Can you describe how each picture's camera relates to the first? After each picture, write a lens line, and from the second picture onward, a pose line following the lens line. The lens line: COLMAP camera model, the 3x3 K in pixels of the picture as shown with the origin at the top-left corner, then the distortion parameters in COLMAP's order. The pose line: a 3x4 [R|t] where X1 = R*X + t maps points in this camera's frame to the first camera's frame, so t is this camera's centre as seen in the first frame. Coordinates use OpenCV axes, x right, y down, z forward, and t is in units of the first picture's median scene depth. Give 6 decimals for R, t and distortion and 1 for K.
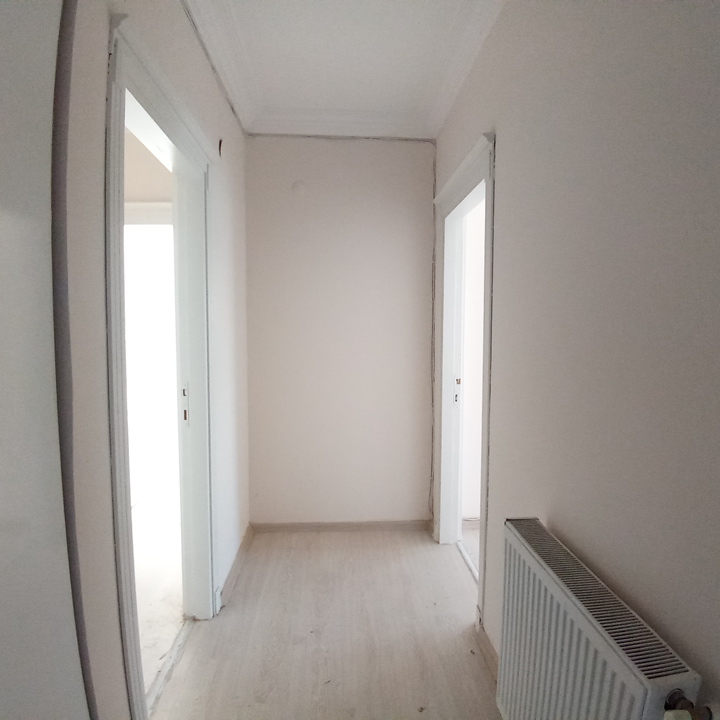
lens RADIAL K [[482.7, 0, 358.1], [0, 482.7, 357.3], [0, 0, 1]] dist [-0.001554, -0.076494]
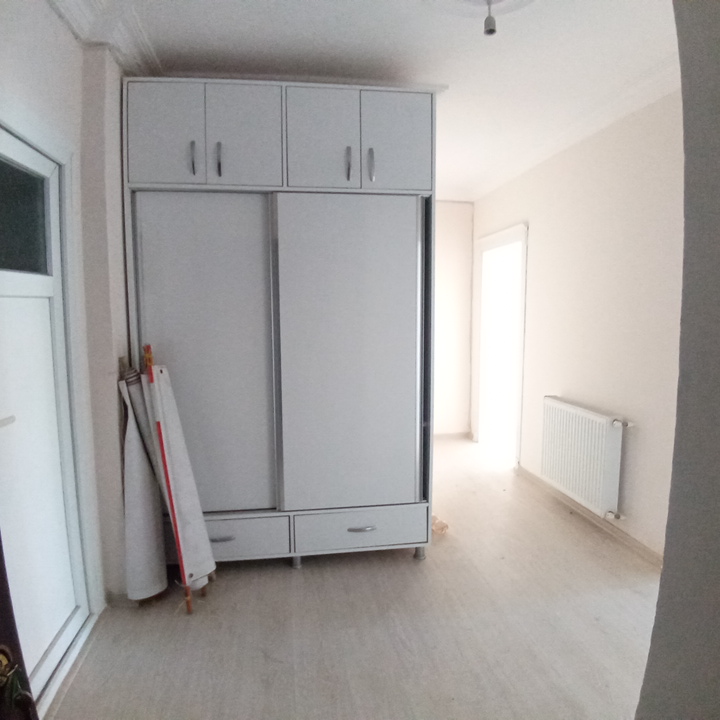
lens RADIAL K [[482.7, 0, 358.1], [0, 482.7, 357.3], [0, 0, 1]] dist [-0.001554, -0.076494]
pose [[0.993411, -0.017123, 0.113324, -0.491330], [0.013274, 0.999312, 0.034632, 0.023136], [-0.113839, -0.032900, 0.992954, -0.711316]]
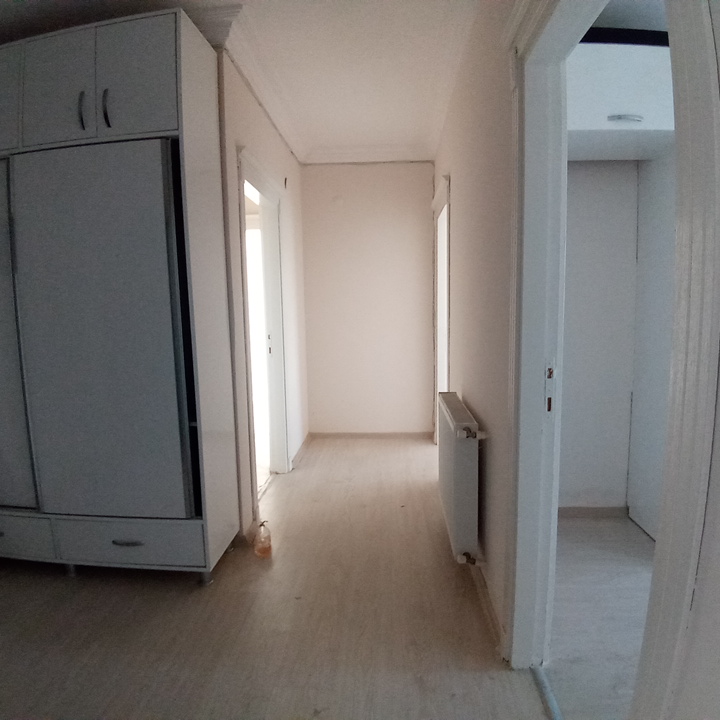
lens RADIAL K [[482.7, 0, 358.1], [0, 482.7, 357.3], [0, 0, 1]] dist [-0.001554, -0.076494]
pose [[0.993506, -0.008131, -0.113492, 0.109764], [0.014013, 0.998594, 0.051126, 0.049142], [0.112917, -0.052384, 0.992223, -0.507848]]
